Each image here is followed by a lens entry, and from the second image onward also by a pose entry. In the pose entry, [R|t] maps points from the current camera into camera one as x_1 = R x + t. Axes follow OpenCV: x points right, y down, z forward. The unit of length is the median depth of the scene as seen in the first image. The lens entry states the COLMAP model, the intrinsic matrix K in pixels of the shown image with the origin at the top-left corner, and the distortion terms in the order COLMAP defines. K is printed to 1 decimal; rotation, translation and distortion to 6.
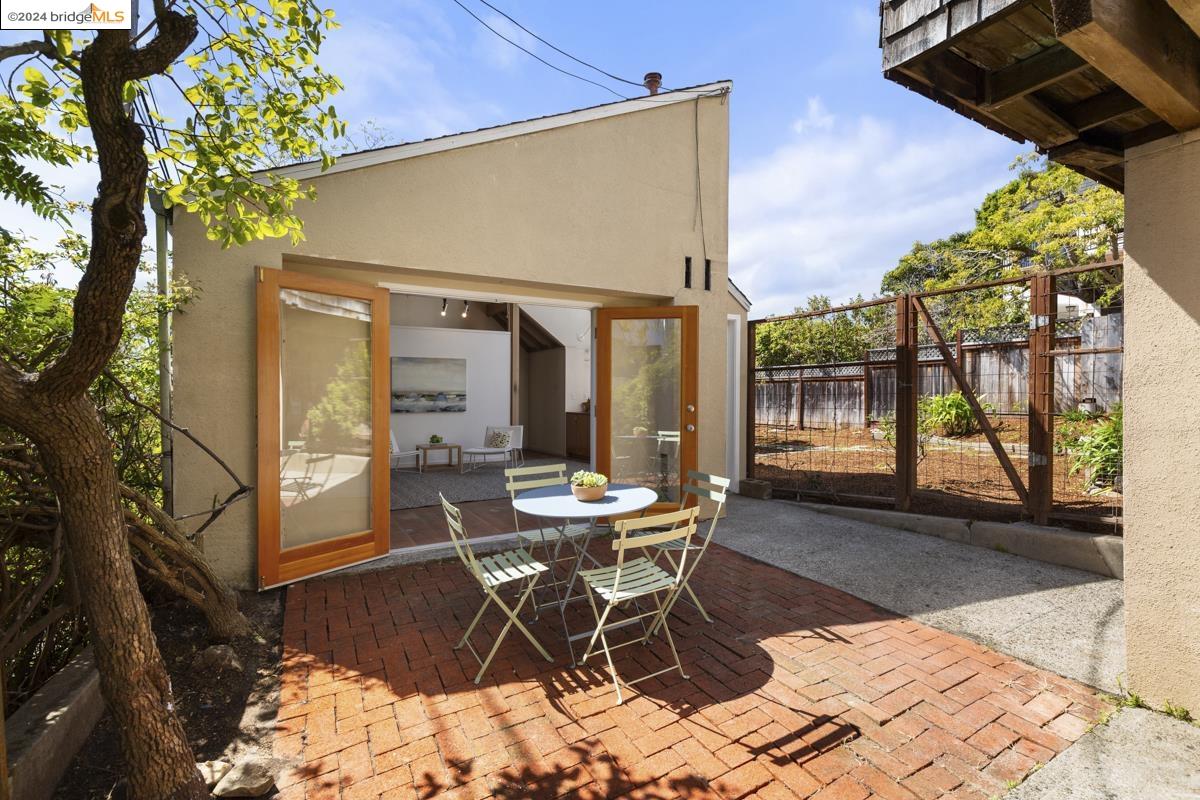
lens RADIAL K [[541.4, 0, 619.9], [0, 541.4, 398.8], [0, 0, 1]] dist [0.002273, -0.000034]
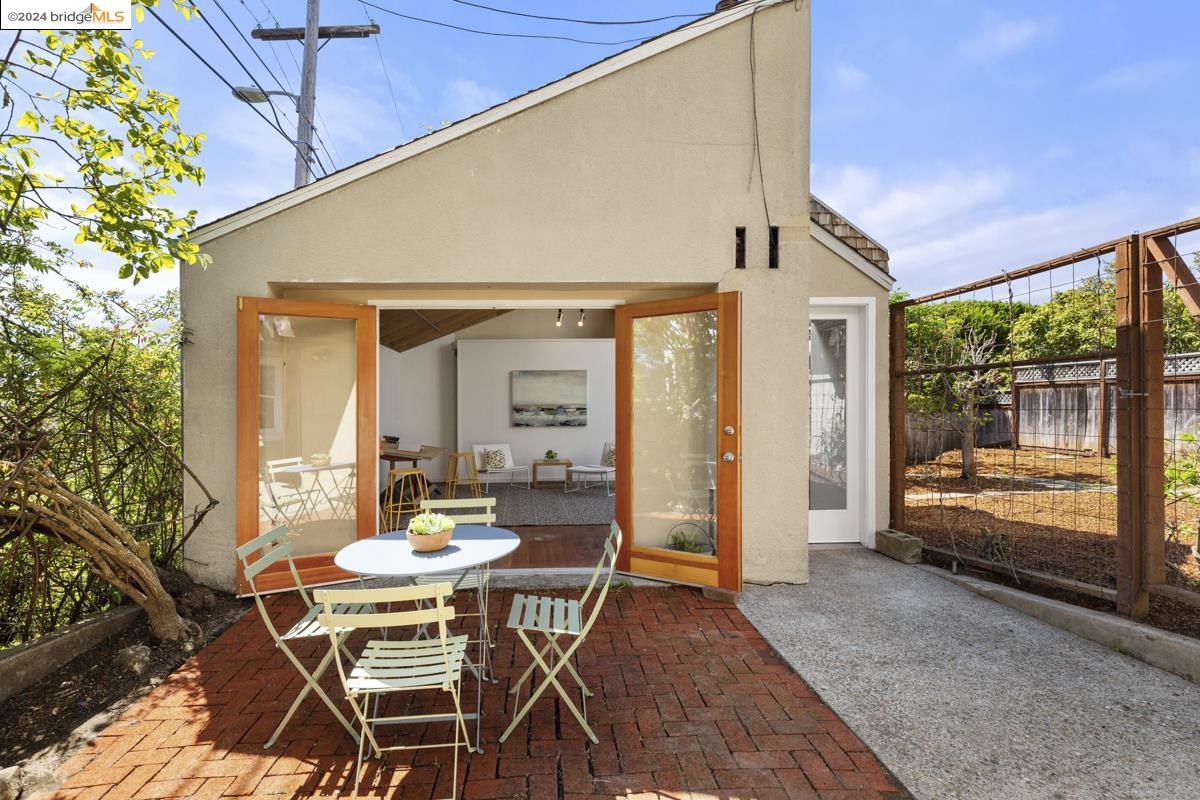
lens RADIAL K [[576.8, 0, 573.0], [0, 576.8, 400.8], [0, 0, 1]] dist [0.001080, -0.000266]
pose [[0.881133, -0.008323, -0.472796, 0.238872], [0.002277, 0.999908, -0.013358, -0.009675], [0.472864, 0.010694, 0.881071, 0.154468]]
